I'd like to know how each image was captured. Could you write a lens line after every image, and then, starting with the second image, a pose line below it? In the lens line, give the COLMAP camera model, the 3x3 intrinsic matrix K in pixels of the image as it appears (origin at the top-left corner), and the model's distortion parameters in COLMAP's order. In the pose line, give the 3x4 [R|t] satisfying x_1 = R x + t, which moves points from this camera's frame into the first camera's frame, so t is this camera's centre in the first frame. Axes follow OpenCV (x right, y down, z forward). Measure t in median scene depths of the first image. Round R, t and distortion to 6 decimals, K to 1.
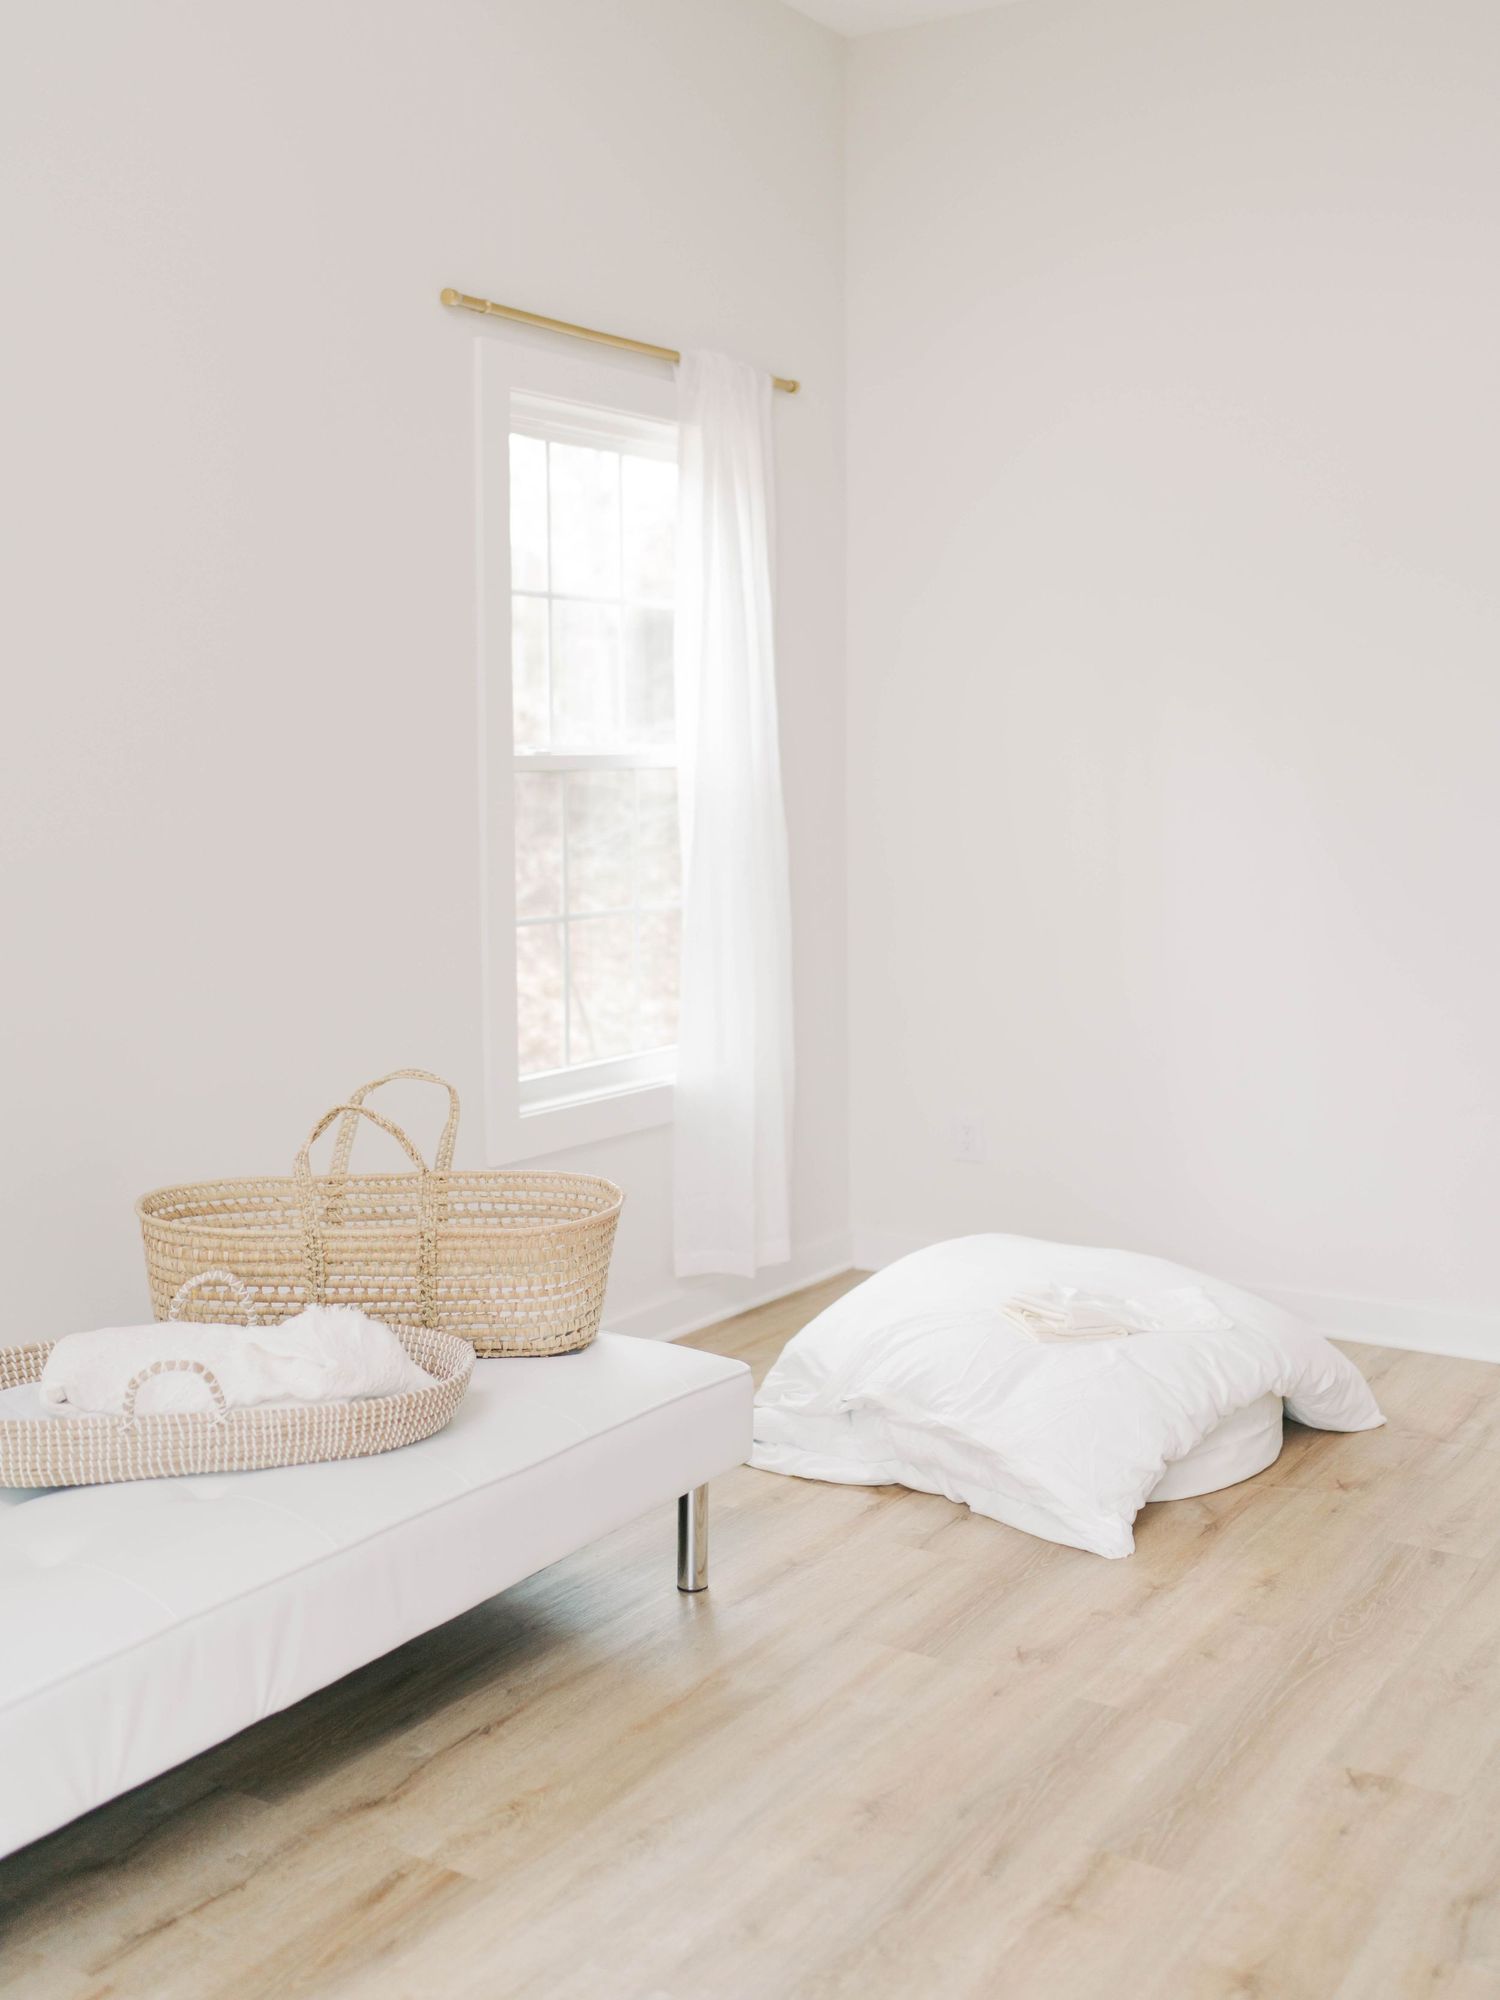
lens RADIAL K [[2121.7, 0, 740.7], [0, 2121.7, 875.4], [0, 0, 1]] dist [-0.014214, 0.017352]
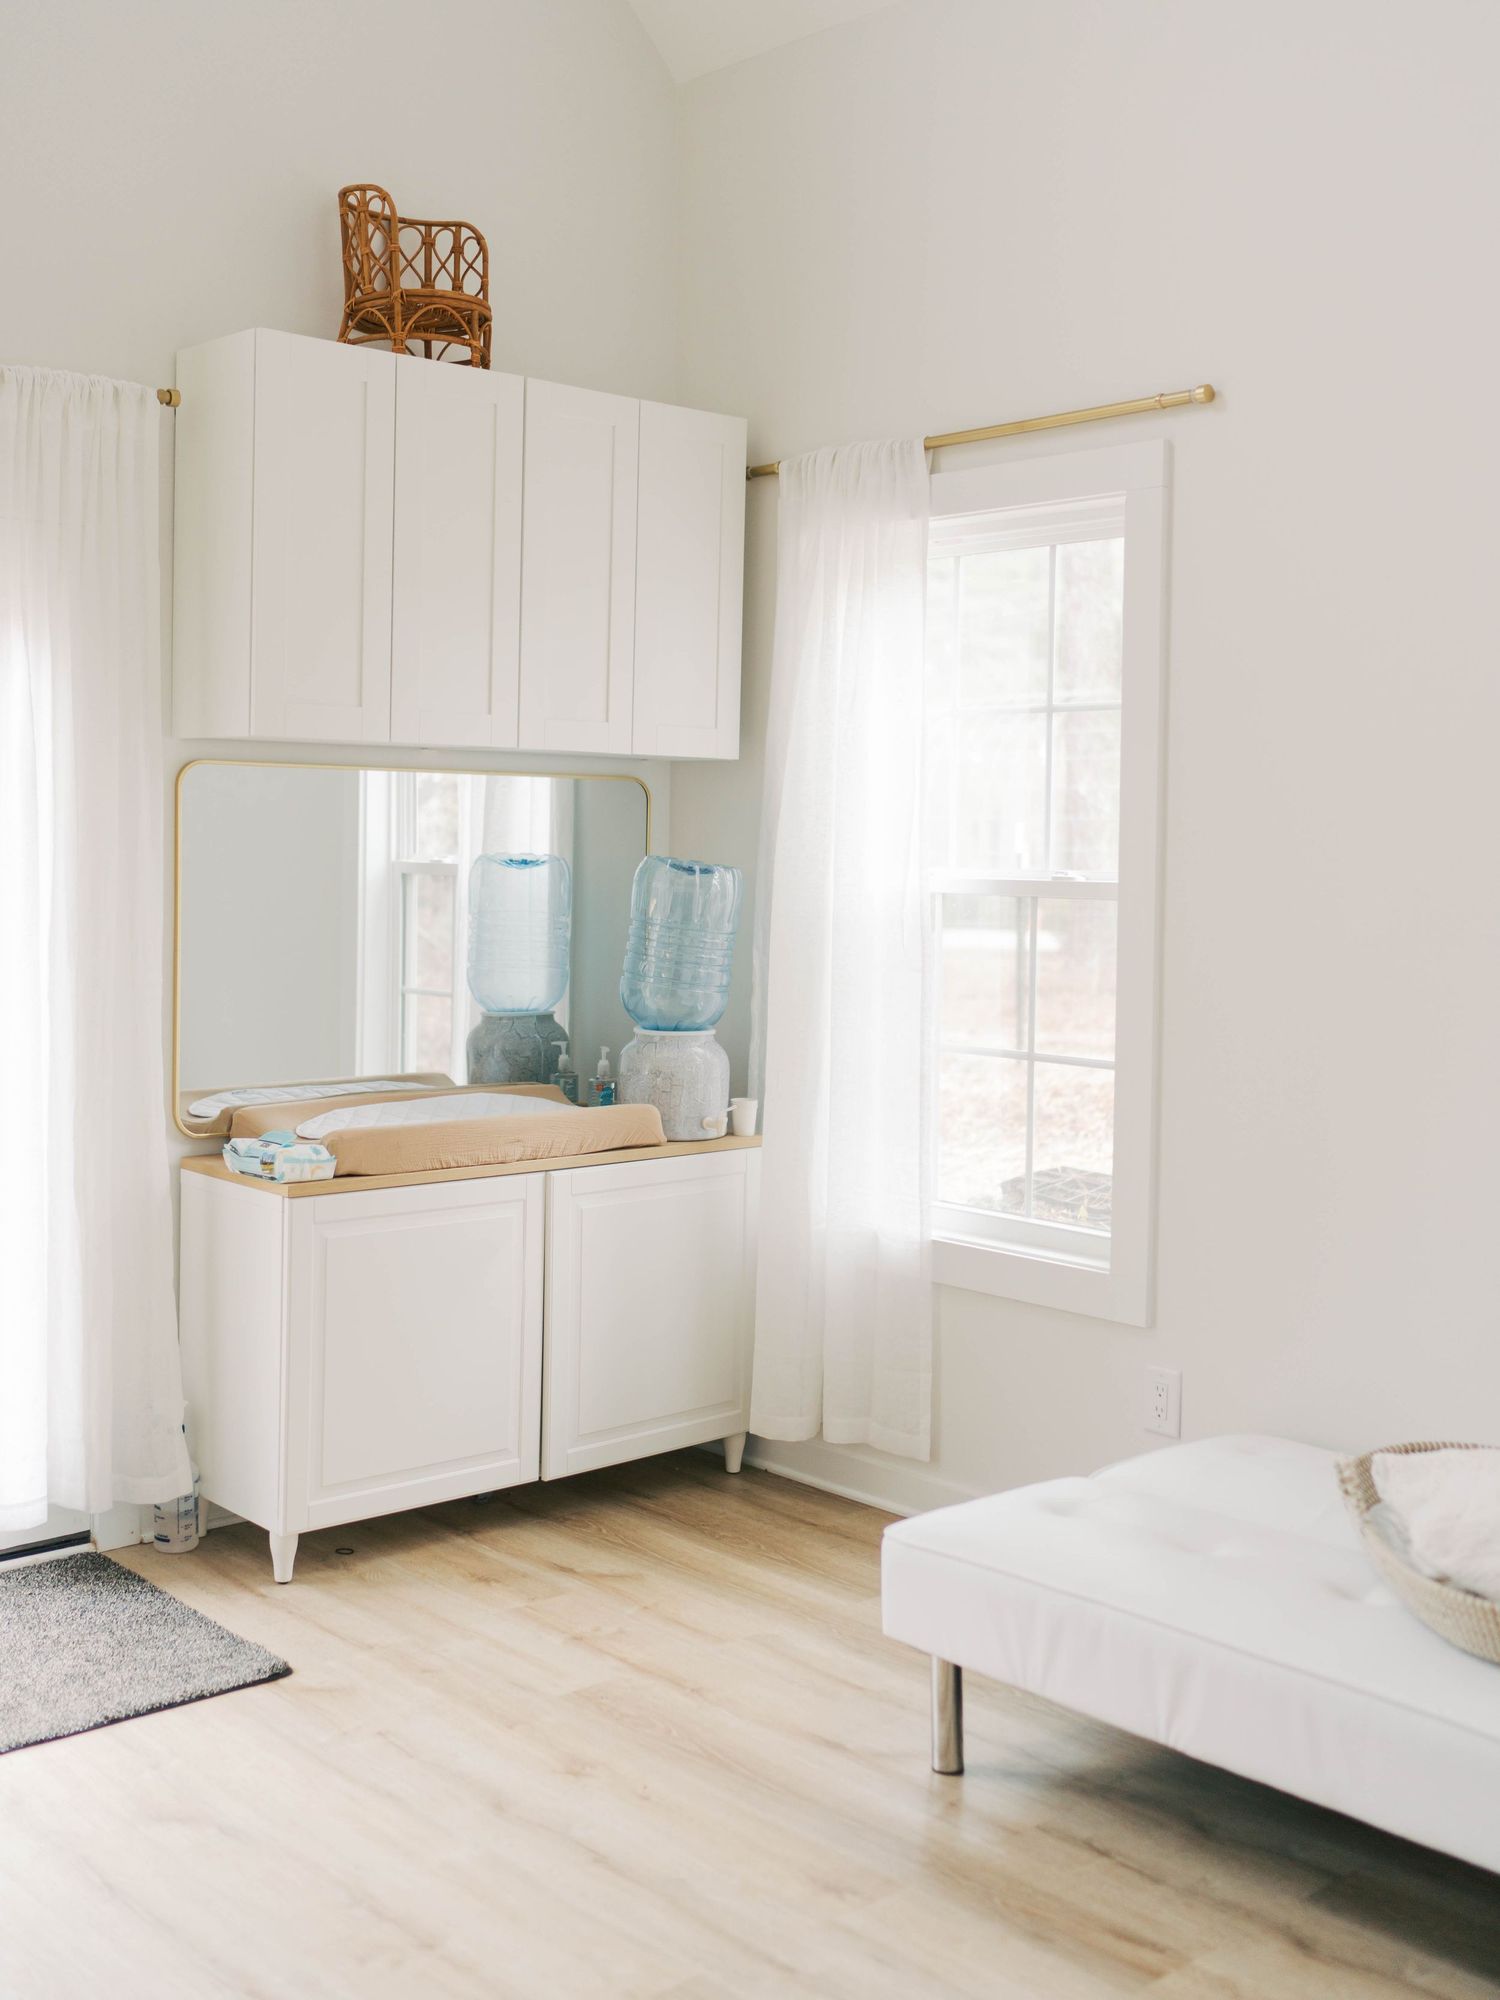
lens RADIAL K [[2196.6, 0, 742.0], [0, 2196.6, 916.8], [0, 0, 1]] dist [-0.011221, 0.013007]
pose [[-0.262508, 0.033787, -0.964338, 0.732733], [-0.069983, 0.996088, 0.053950, -0.067529], [0.962389, 0.081649, -0.259116, 0.816998]]
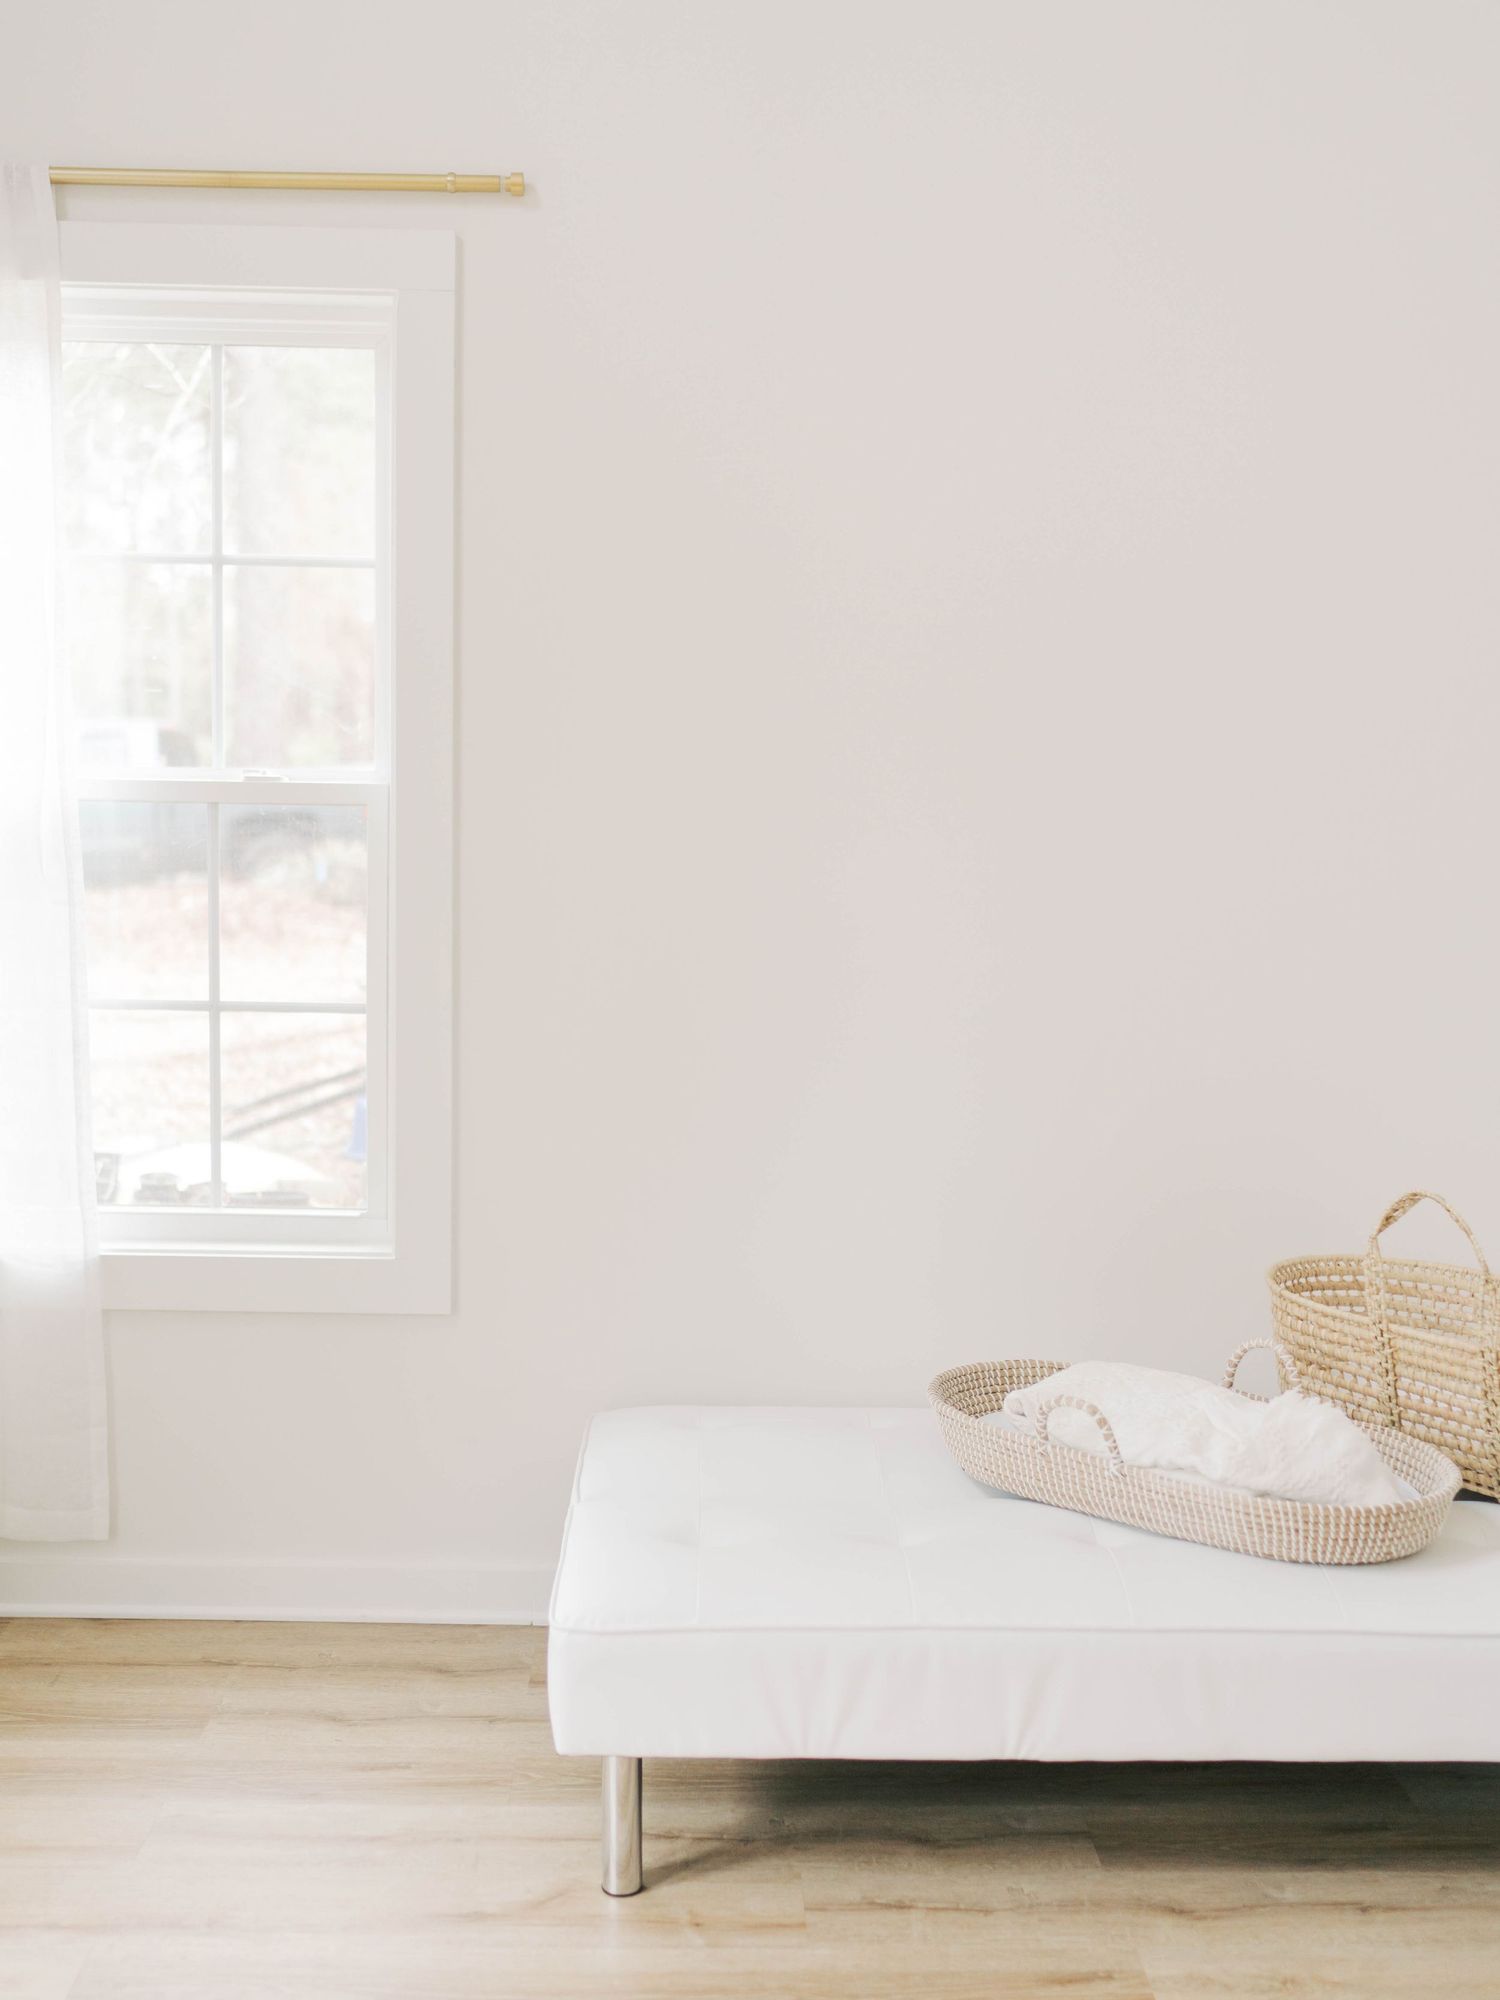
lens RADIAL K [[2196.9, 0, 747.6], [0, 2196.9, 1036.4], [0, 0, 1]] dist [-0.010420, 0.012472]
pose [[0.563450, 0.108246, -0.819028, 0.397934], [-0.072736, 0.994029, 0.081337, -0.010777], [0.822942, 0.013744, 0.567959, 0.238671]]
